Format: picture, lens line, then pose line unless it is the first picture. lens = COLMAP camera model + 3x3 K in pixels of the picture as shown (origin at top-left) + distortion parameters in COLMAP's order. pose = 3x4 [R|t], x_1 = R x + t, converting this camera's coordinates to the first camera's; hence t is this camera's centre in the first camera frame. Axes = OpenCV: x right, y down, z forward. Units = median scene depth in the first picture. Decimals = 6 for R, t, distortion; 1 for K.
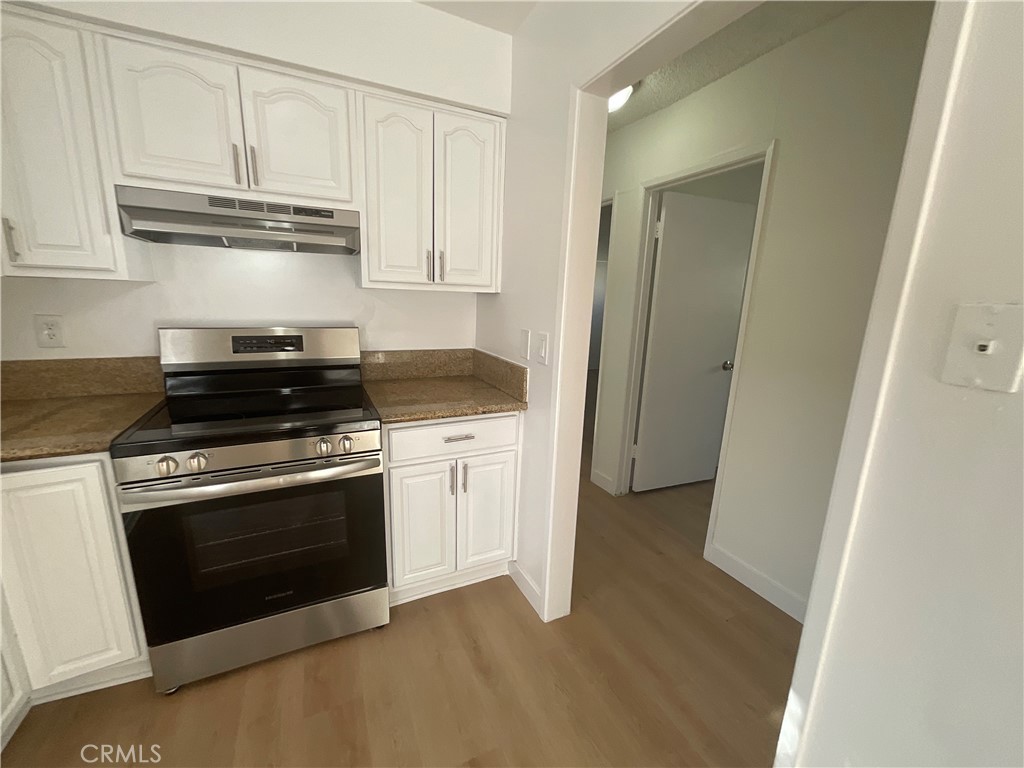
lens RADIAL K [[412.3, 0, 510.9], [0, 412.3, 385.5], [0, 0, 1]] dist [-0.000292, -0.000070]
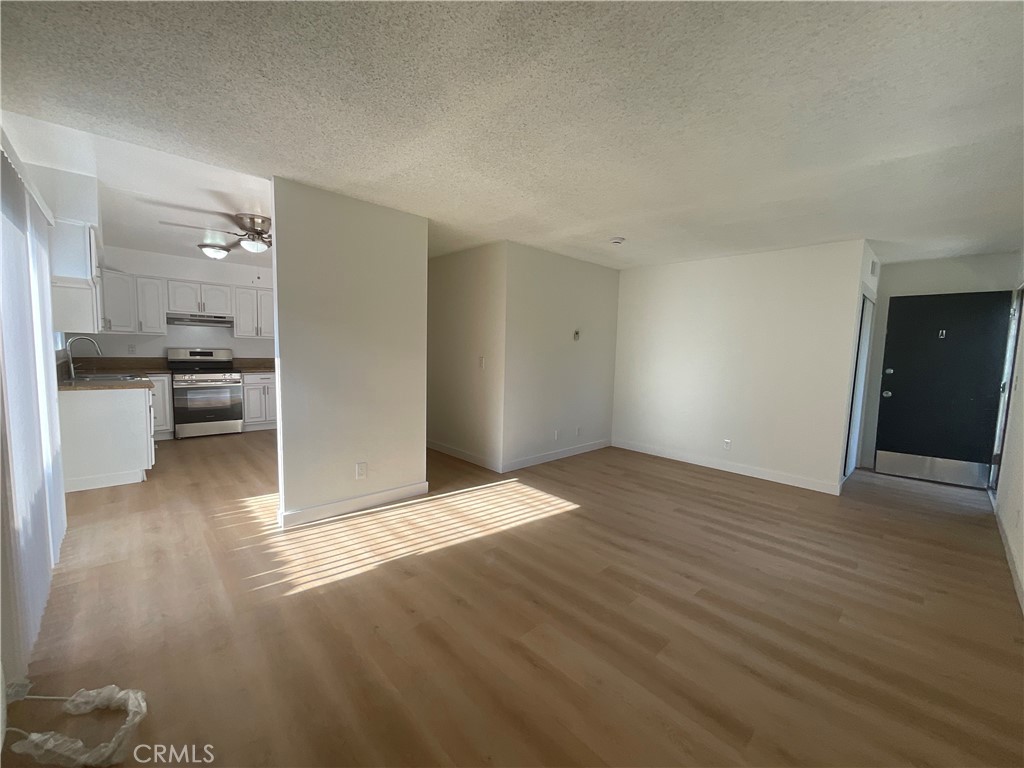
lens RADIAL K [[414.3, 0, 511.0], [0, 414.3, 385.2], [0, 0, 1]] dist [0.012336, 0.000157]
pose [[0.953486, -0.033177, 0.299604, 0.808613], [0.067856, 0.992038, -0.106095, 0.702791], [-0.293699, 0.121490, 0.948146, -3.008862]]
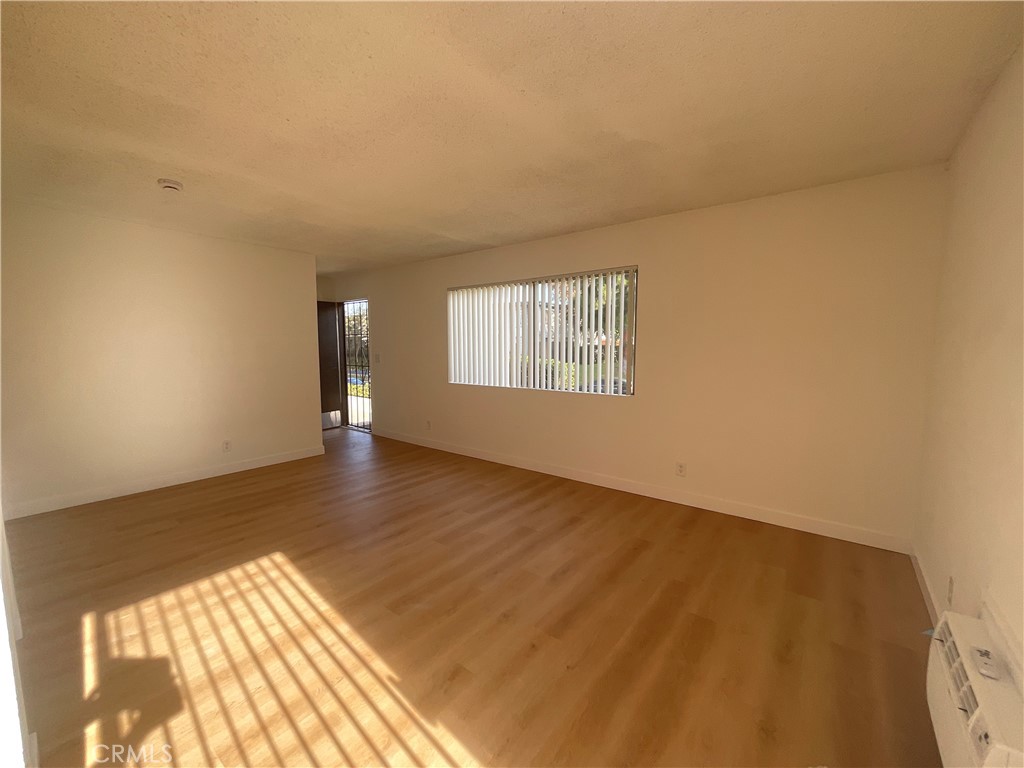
lens RADIAL K [[412.3, 0, 510.9], [0, 412.3, 385.5], [0, 0, 1]] dist [-0.000292, -0.000070]
pose [[-0.437700, -0.117509, 0.891409, -0.057916], [0.176843, 0.960806, 0.213491, 0.274310], [-0.881558, 0.251085, -0.399765, -1.214184]]
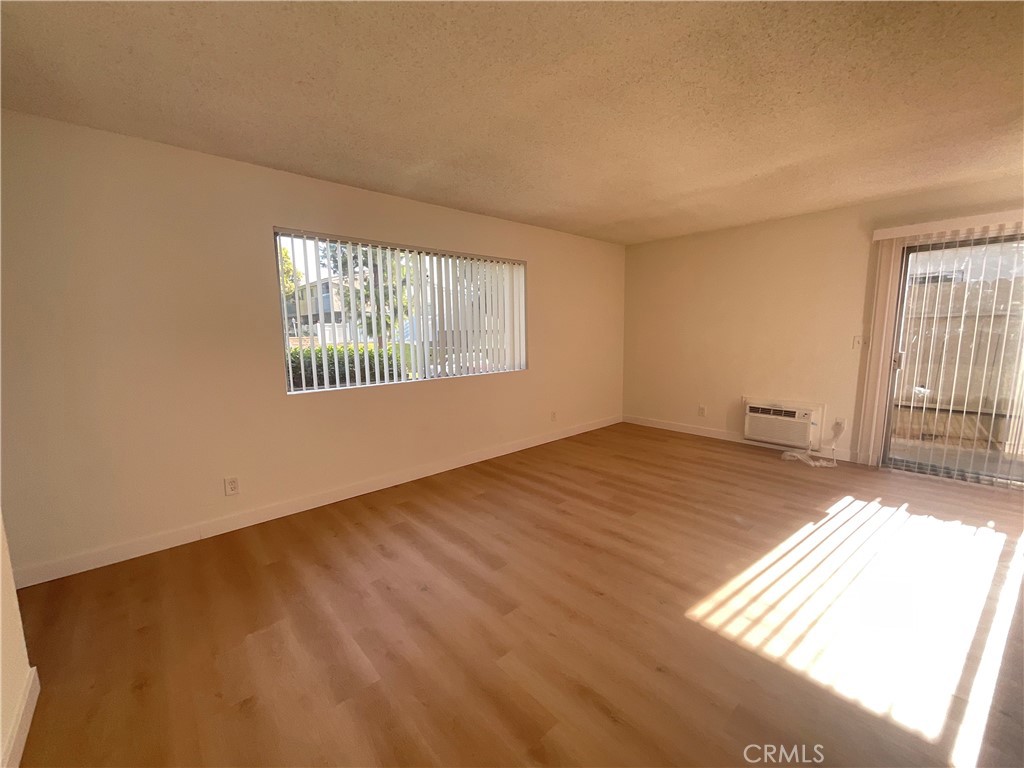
lens RADIAL K [[415.8, 0, 515.9], [0, 415.8, 386.8], [0, 0, 1]] dist [0.001014, -0.000005]
pose [[-0.957339, 0.018535, -0.288371, 2.663203], [-0.078209, 0.944076, 0.320318, 0.159469], [0.278181, 0.329206, -0.902352, -0.122538]]
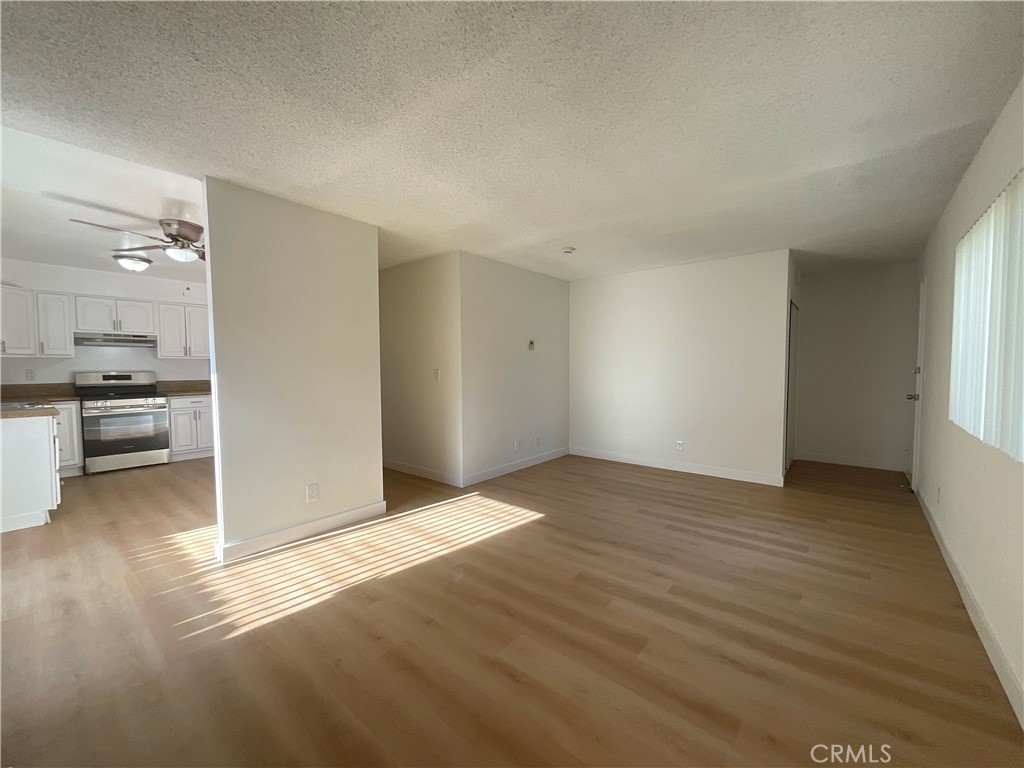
lens RADIAL K [[413.3, 0, 510.7], [0, 413.3, 385.7], [0, 0, 1]] dist [0.023756, -0.008415]
pose [[0.909531, -0.056708, 0.411750, 0.773373], [0.122242, 0.983332, -0.134595, 0.738364], [-0.397254, 0.172751, 0.901302, -2.951844]]
